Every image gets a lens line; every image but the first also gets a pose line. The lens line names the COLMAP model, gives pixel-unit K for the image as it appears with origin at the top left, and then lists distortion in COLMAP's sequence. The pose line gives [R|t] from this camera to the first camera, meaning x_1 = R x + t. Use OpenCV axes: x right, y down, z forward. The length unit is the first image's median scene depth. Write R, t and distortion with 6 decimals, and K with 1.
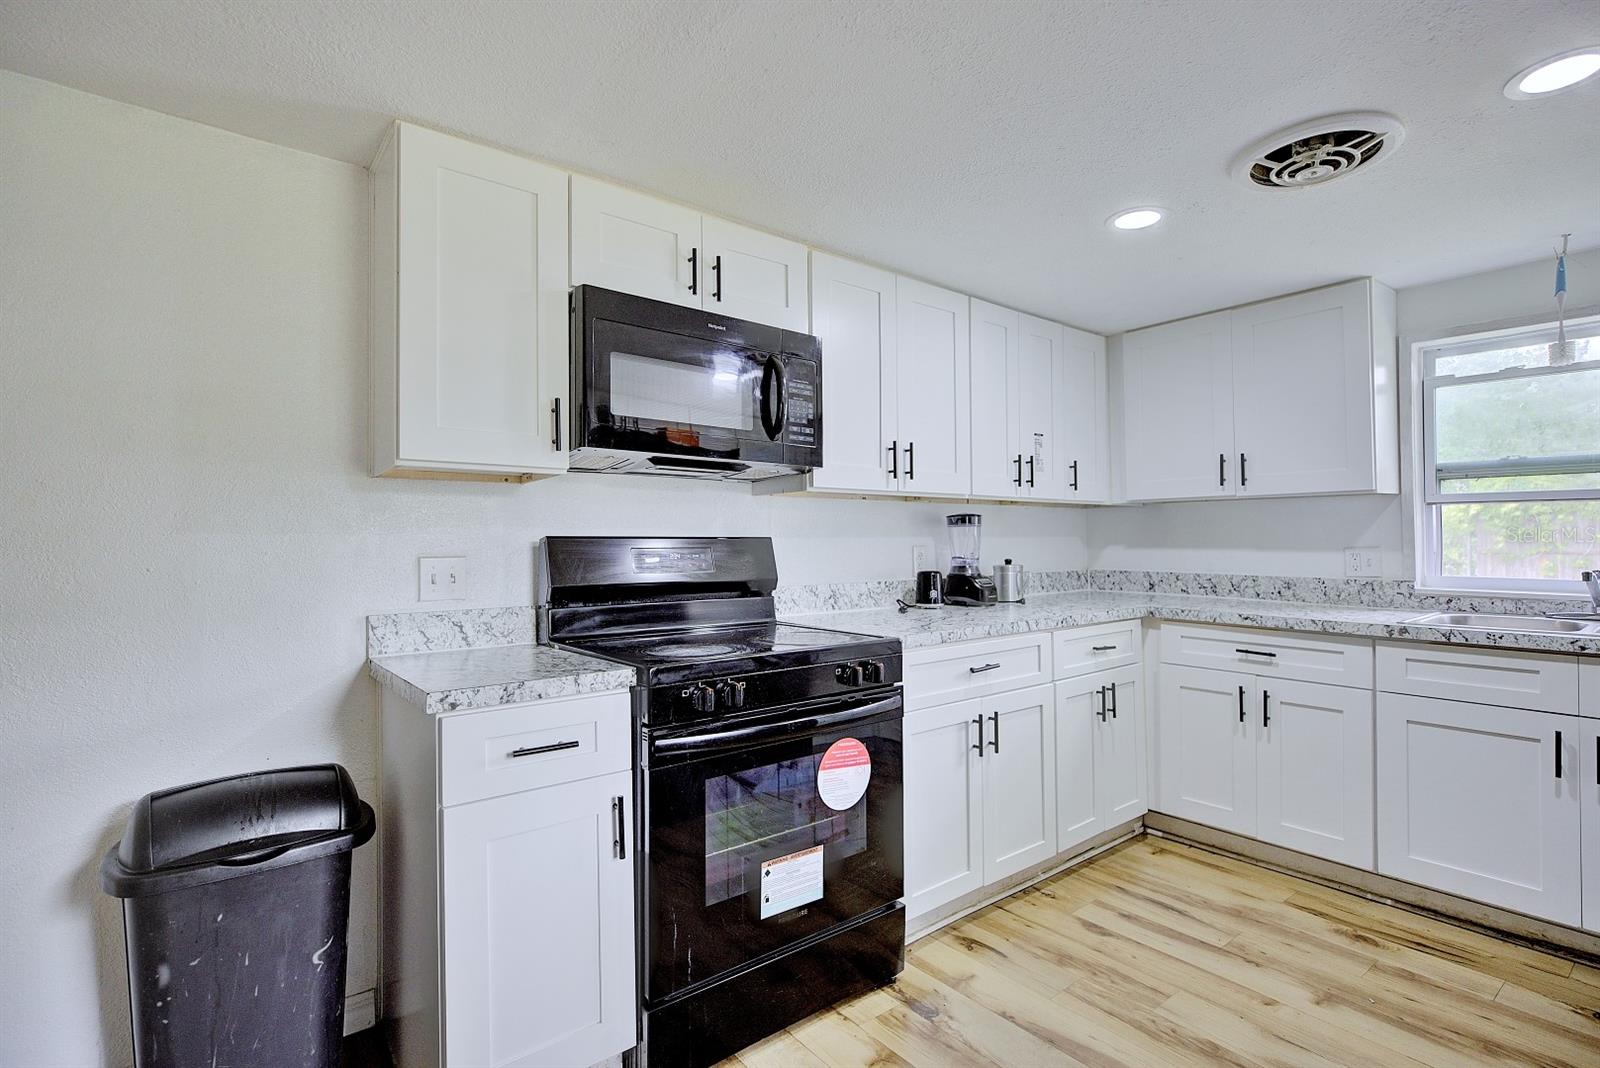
lens RADIAL K [[759.5, 0, 796.8], [0, 759.5, 531.3], [0, 0, 1]] dist [0.000726, -0.000046]
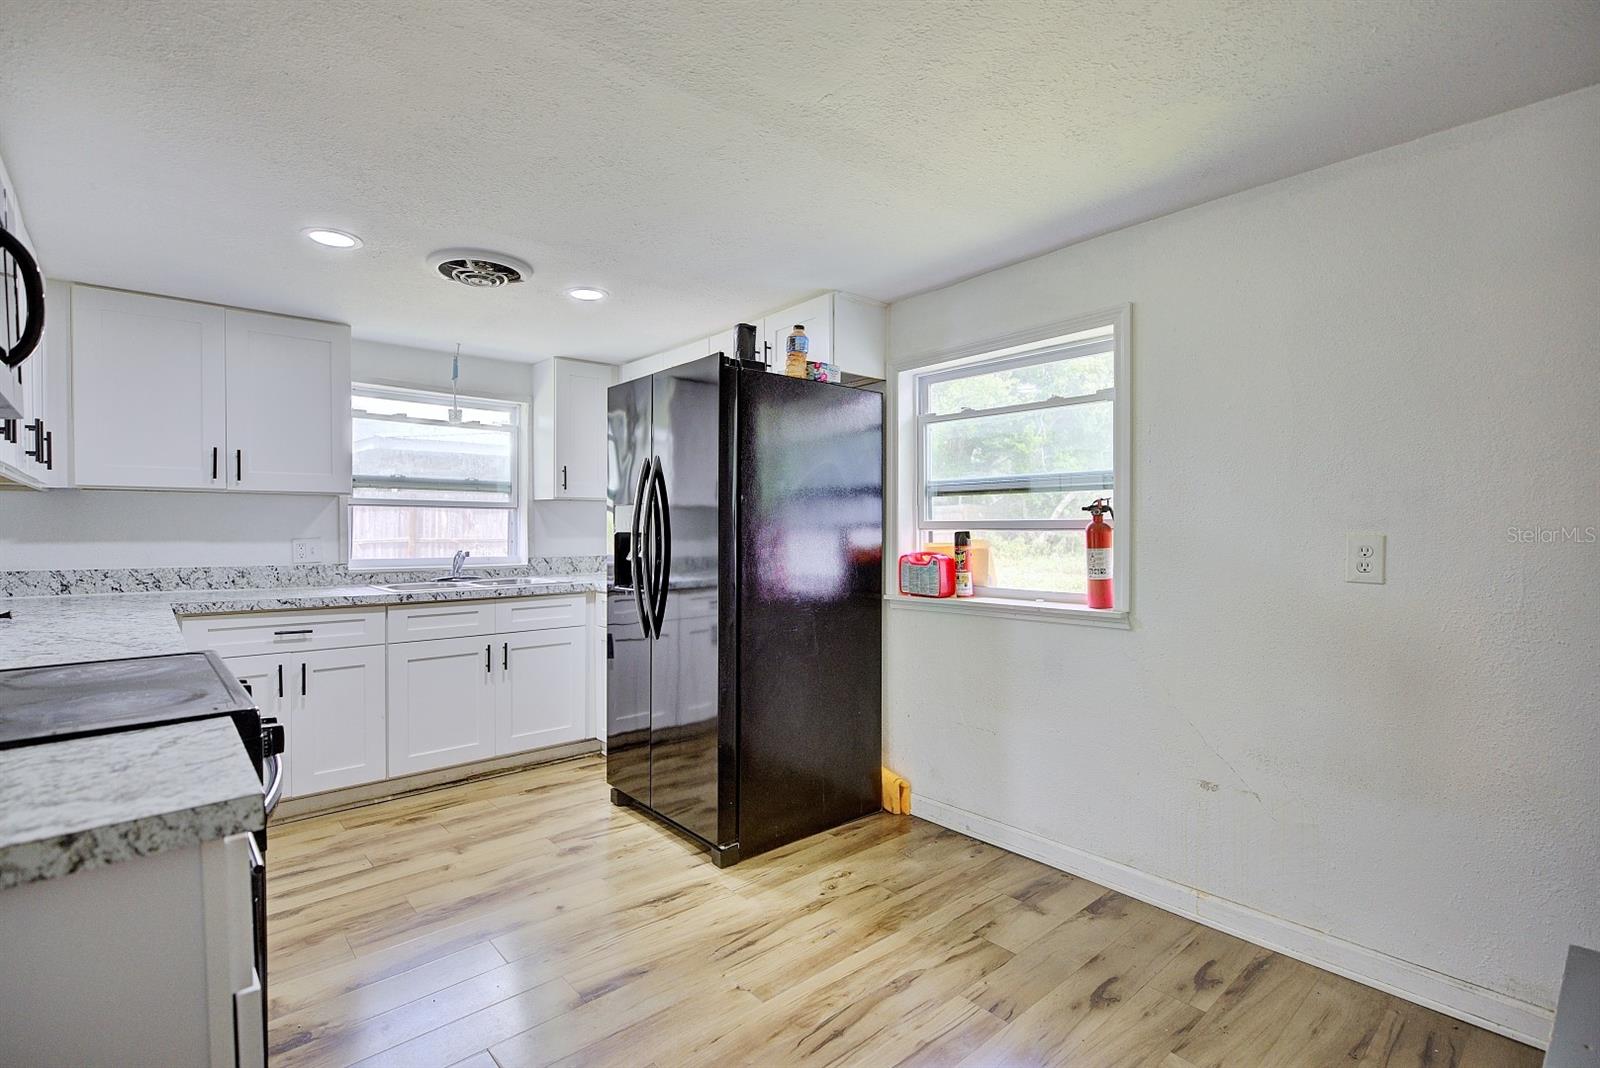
lens RADIAL K [[759.5, 0, 796.8], [0, 759.5, 531.3], [0, 0, 1]] dist [0.000726, -0.000046]
pose [[-0.053905, 0.002039, 0.998544, -0.560449], [-0.009060, 0.999956, -0.002531, 0.006619], [-0.998505, -0.009184, -0.053884, 0.318107]]
